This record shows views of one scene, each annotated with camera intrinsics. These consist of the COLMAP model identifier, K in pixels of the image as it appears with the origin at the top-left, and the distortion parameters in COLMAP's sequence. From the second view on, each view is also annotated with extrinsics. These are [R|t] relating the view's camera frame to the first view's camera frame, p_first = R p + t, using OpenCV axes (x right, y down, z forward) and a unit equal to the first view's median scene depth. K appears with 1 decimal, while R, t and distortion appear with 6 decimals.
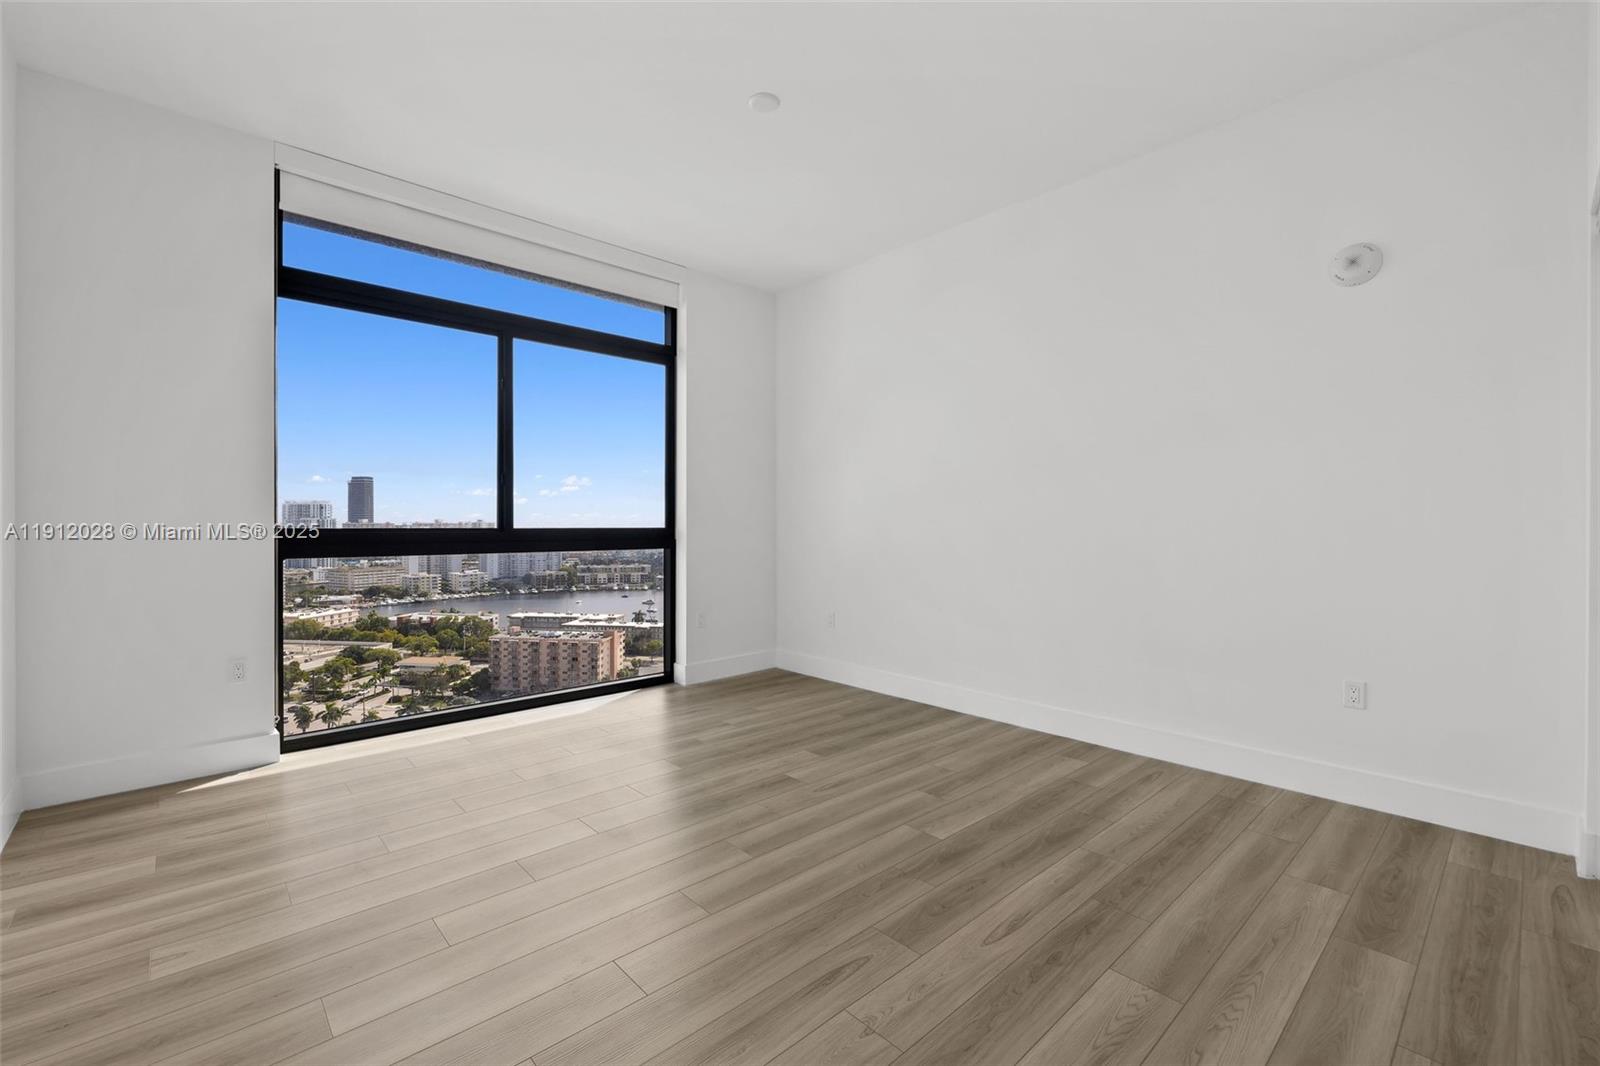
lens RADIAL K [[688.4, 0, 793.9], [0, 688.4, 521.8], [0, 0, 1]] dist [-0.000696, -0.000993]
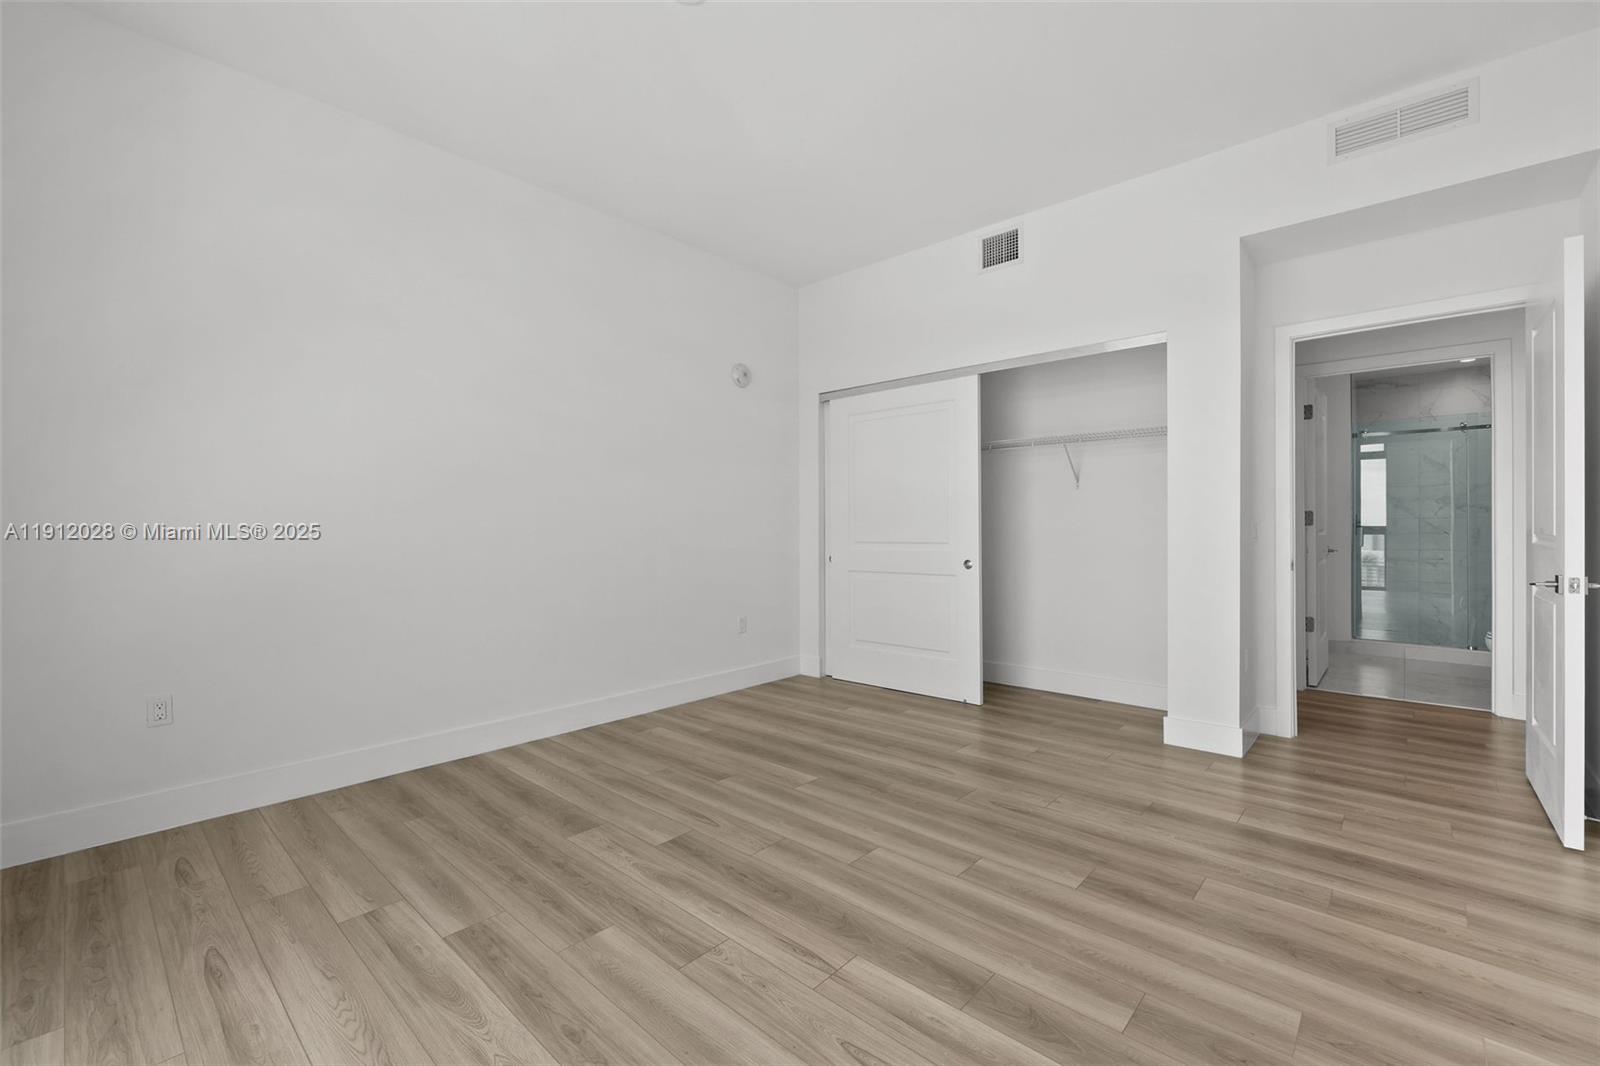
lens RADIAL K [[688.4, 0, 812.5], [0, 688.4, 527.3], [0, 0, 1]] dist [-0.000696, -0.000993]
pose [[-0.119861, 0.000041, 0.992791, -0.768634], [-0.000977, 1.000000, -0.000159, 0.010126], [-0.992790, -0.000989, -0.119861, 0.884742]]
